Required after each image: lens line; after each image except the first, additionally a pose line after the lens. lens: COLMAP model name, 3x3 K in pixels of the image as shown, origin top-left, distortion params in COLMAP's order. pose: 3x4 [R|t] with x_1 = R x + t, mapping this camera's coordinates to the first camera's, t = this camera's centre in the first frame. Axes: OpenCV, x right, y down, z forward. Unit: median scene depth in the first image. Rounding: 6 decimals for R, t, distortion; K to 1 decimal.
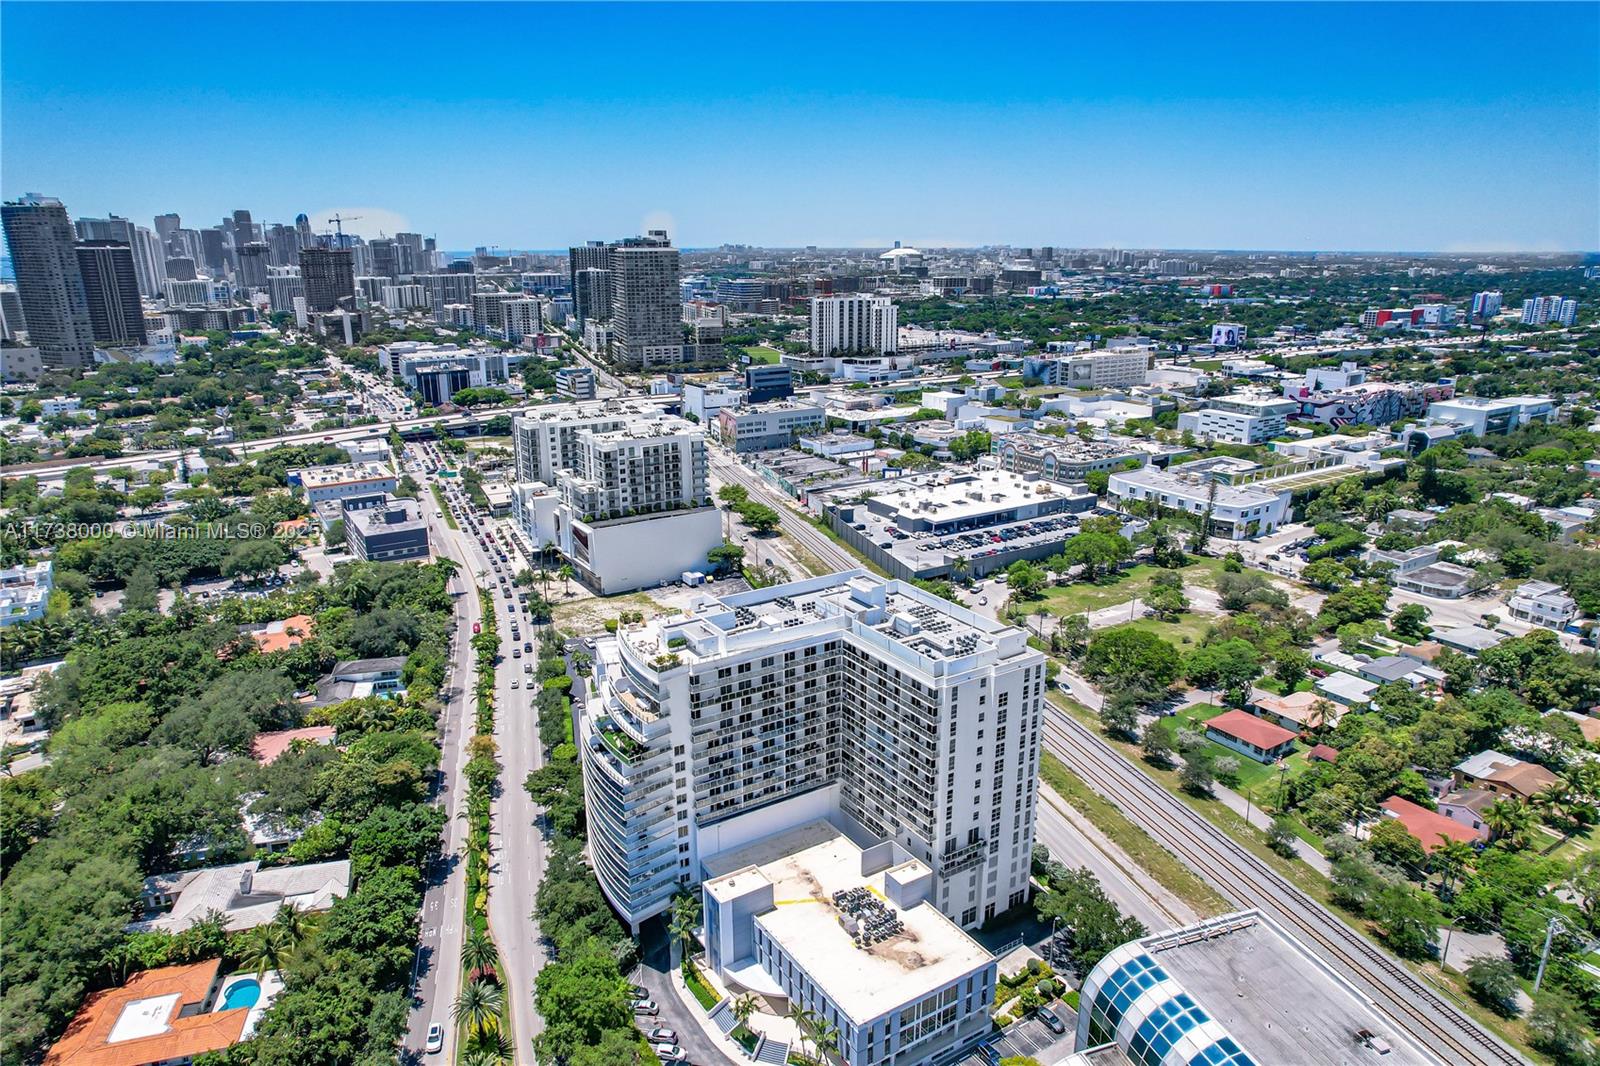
lens RADIAL K [[1042.0, 0, 756.9], [0, 1042.0, 535.4], [0, 0, 1]] dist [-0.086565, 0.100384]
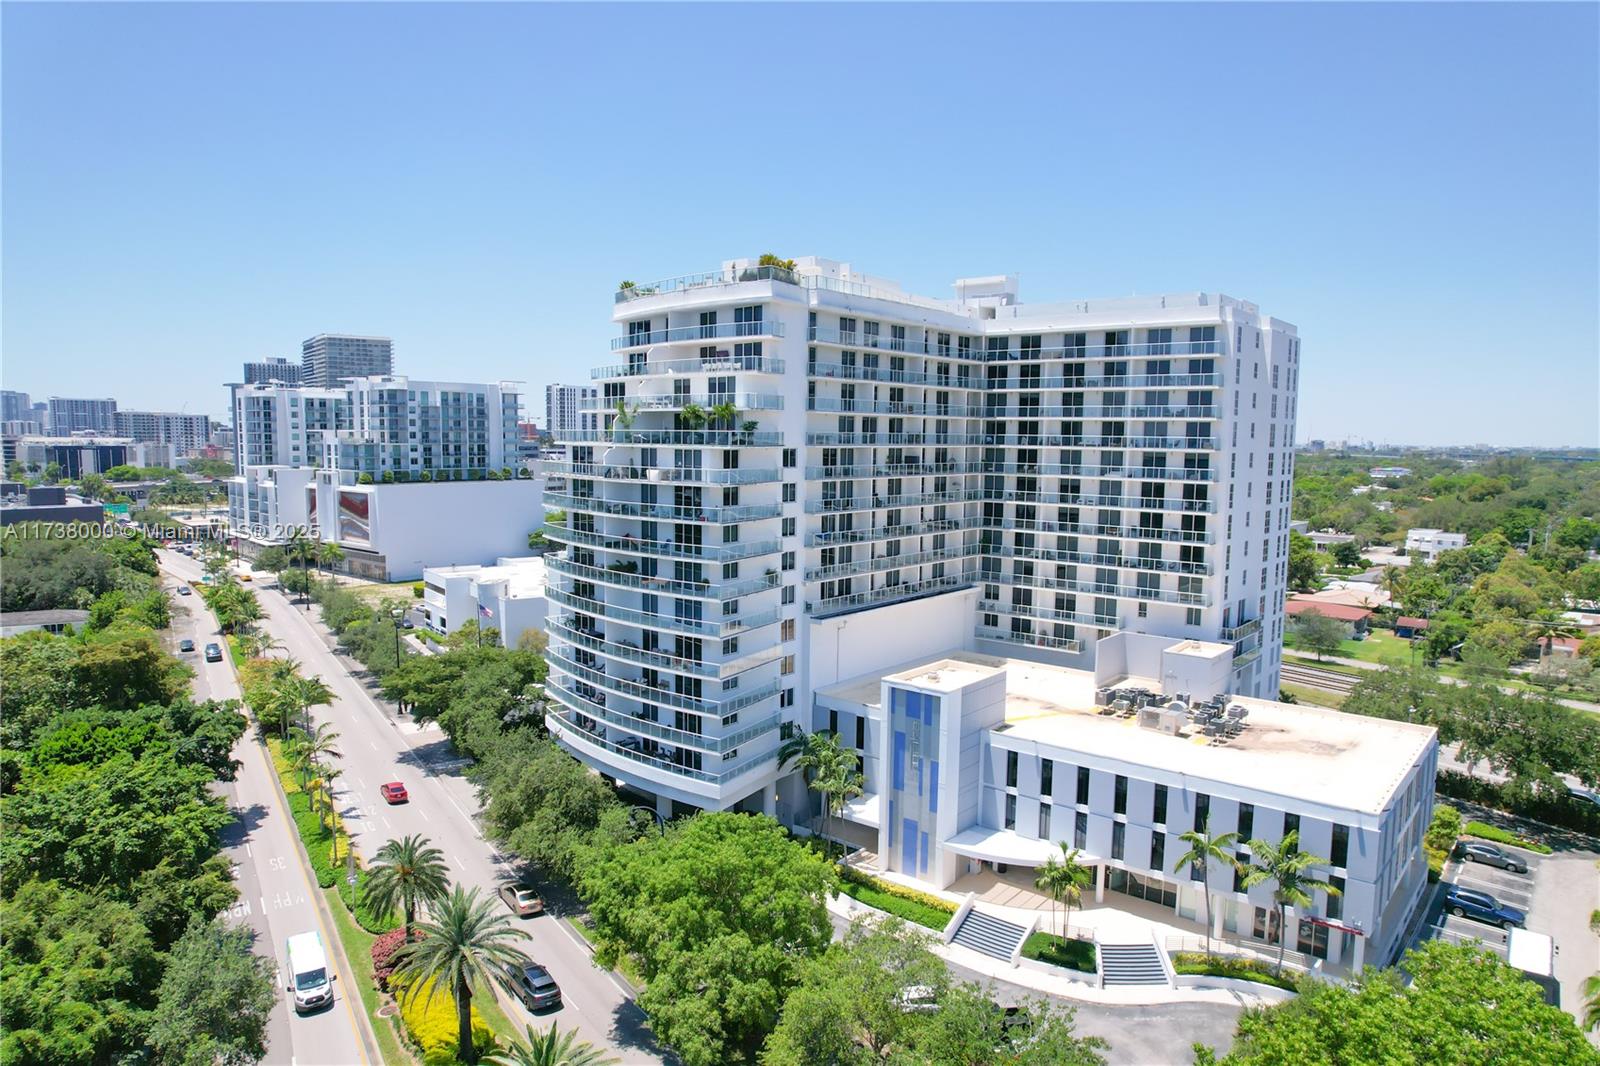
lens RADIAL K [[1042.0, 0, 756.9], [0, 1042.0, 535.4], [0, 0, 1]] dist [-0.086565, 0.100384]
pose [[0.949147, -0.014518, 0.314499, -0.128289], [0.077427, 0.979021, -0.188478, 0.173513], [-0.305165, 0.203244, 0.930358, 0.261627]]
